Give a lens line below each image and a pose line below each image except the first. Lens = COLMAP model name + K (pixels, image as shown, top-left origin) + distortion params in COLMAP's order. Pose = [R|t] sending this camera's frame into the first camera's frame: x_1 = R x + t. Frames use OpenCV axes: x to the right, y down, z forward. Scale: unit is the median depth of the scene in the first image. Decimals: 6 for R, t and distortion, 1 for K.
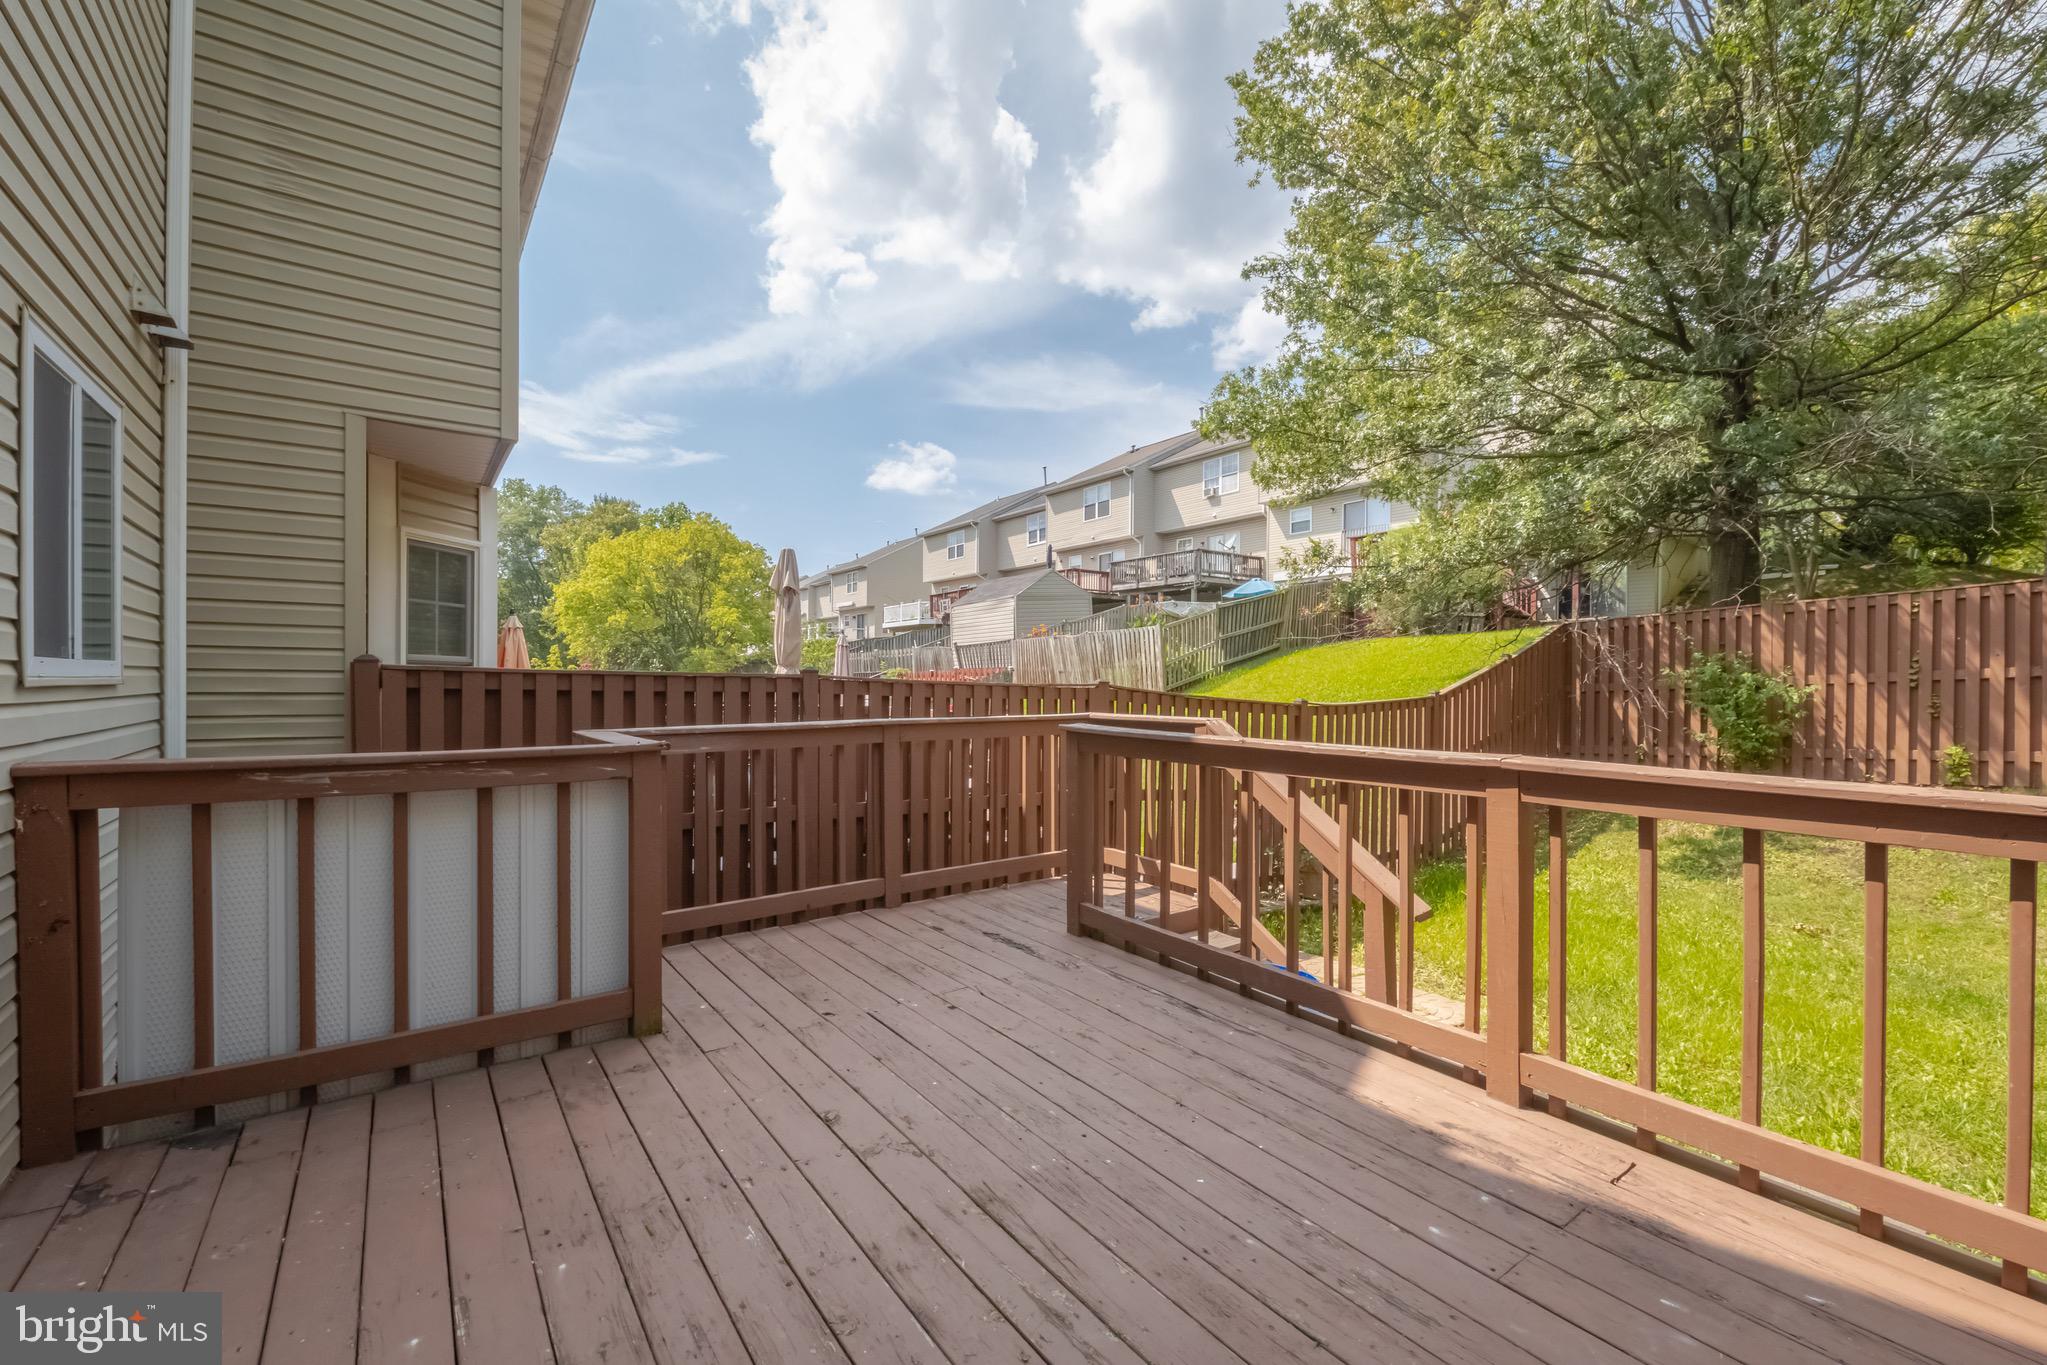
lens RADIAL K [[859.9, 0, 1011.0], [0, 859.9, 680.8], [0, 0, 1]] dist [-0.003817, -0.003788]
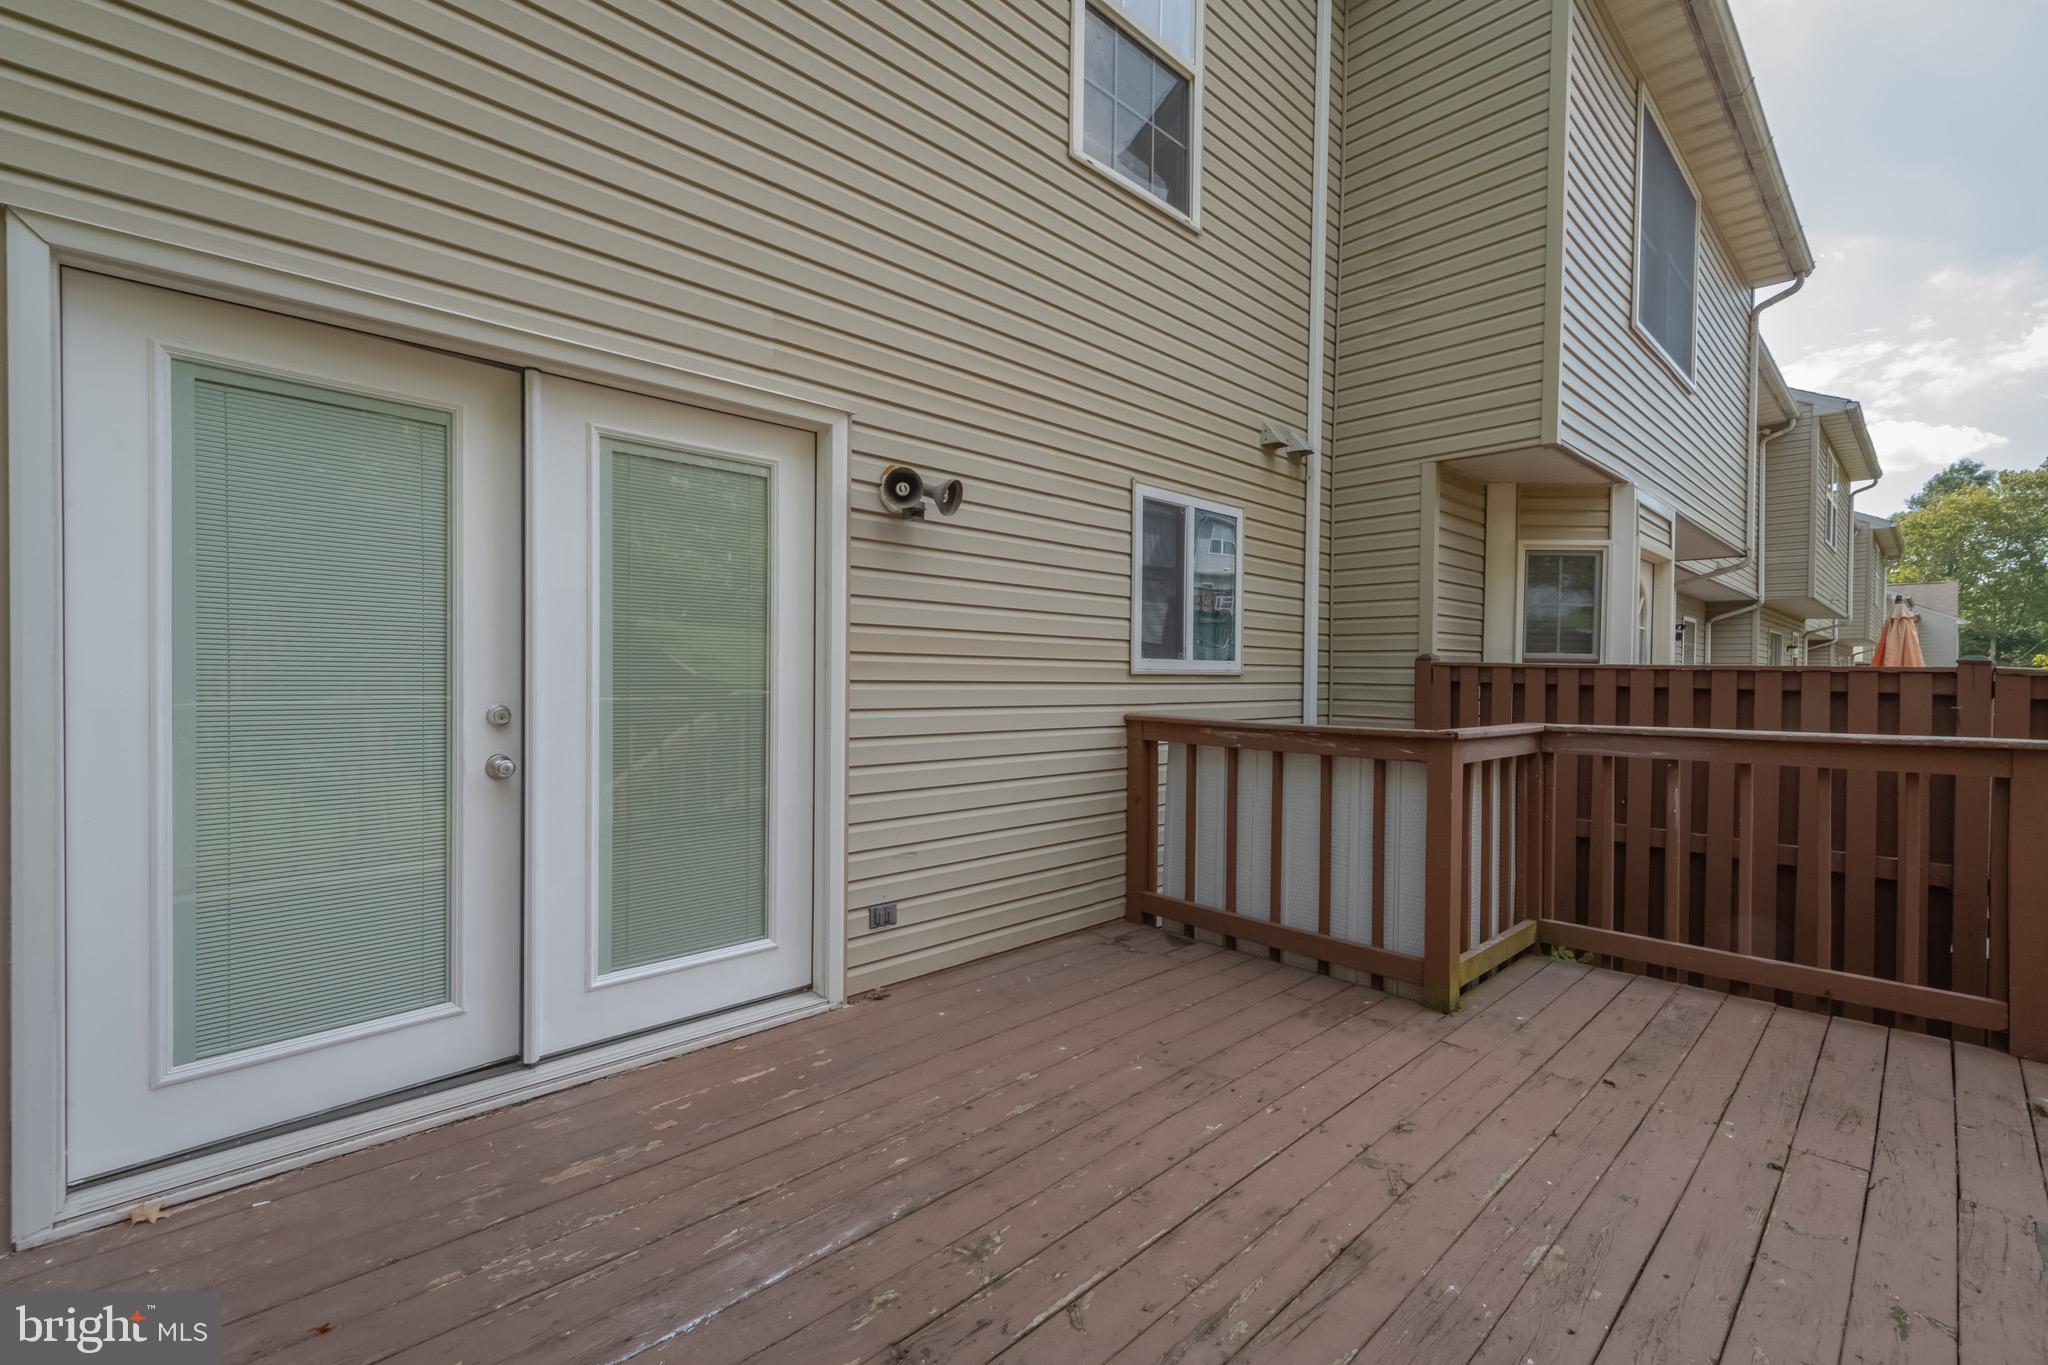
lens RADIAL K [[860.3, 0, 1050.6], [0, 860.3, 682.6], [0, 0, 1]] dist [-0.003817, -0.003788]
pose [[0.141864, 0.011008, -0.989825, 0.596372], [-0.010945, 0.999894, 0.009552, 0.007787], [0.989826, 0.009478, 0.141969, 0.417253]]
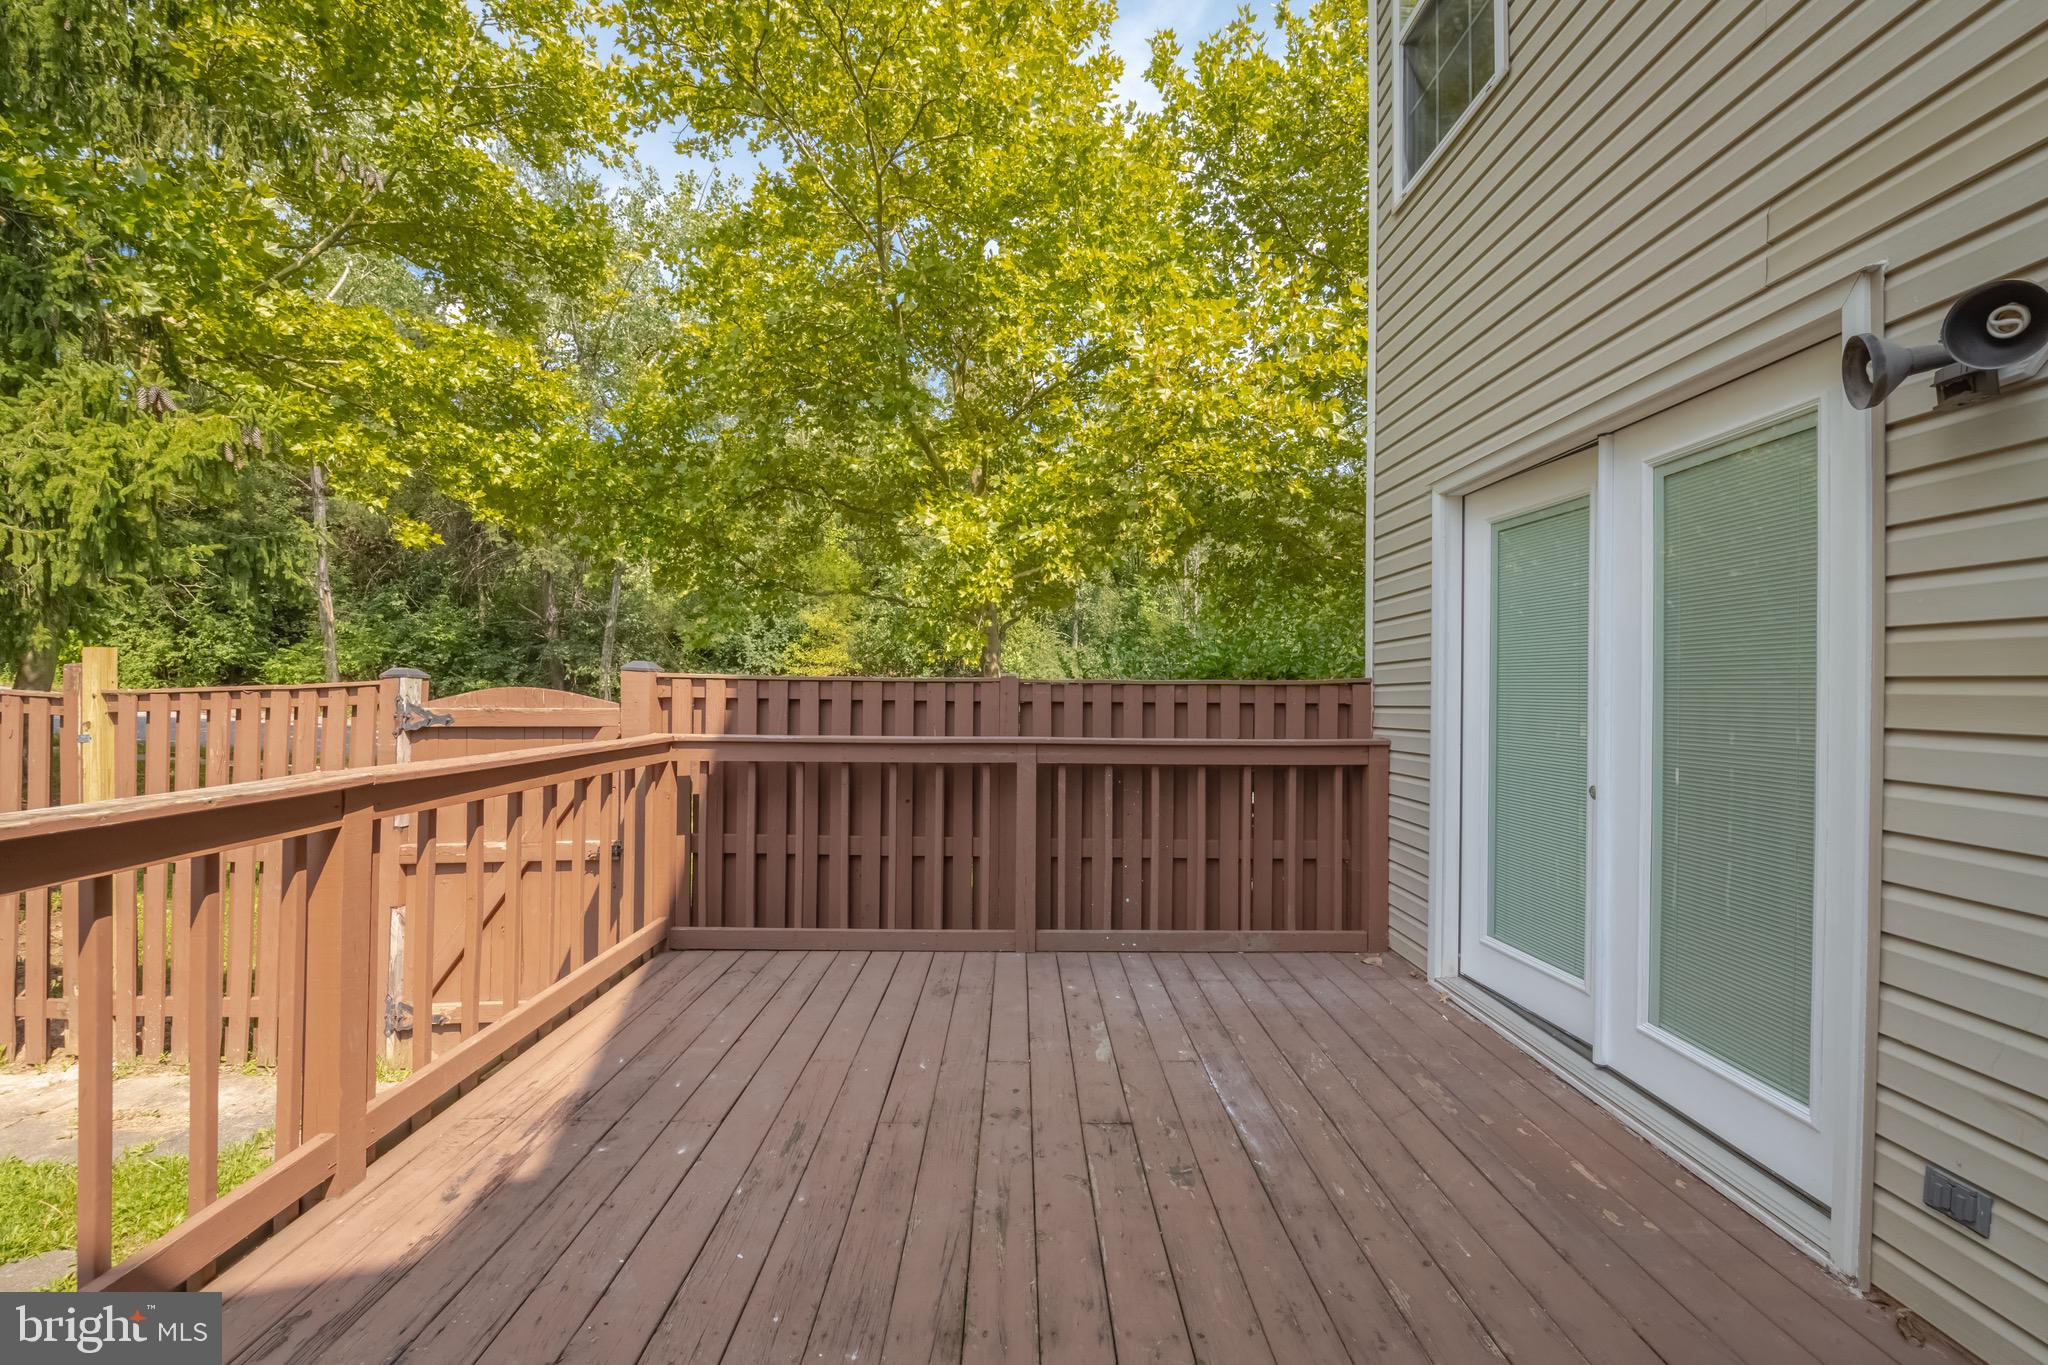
lens RADIAL K [[860.3, 0, 1011.7], [0, 860.3, 681.1], [0, 0, 1]] dist [-0.003817, -0.003788]
pose [[-0.812080, -0.005739, 0.583518, -0.409355], [-0.009484, 0.999949, -0.003364, -0.009790], [-0.583469, -0.008266, -0.812094, 1.220507]]
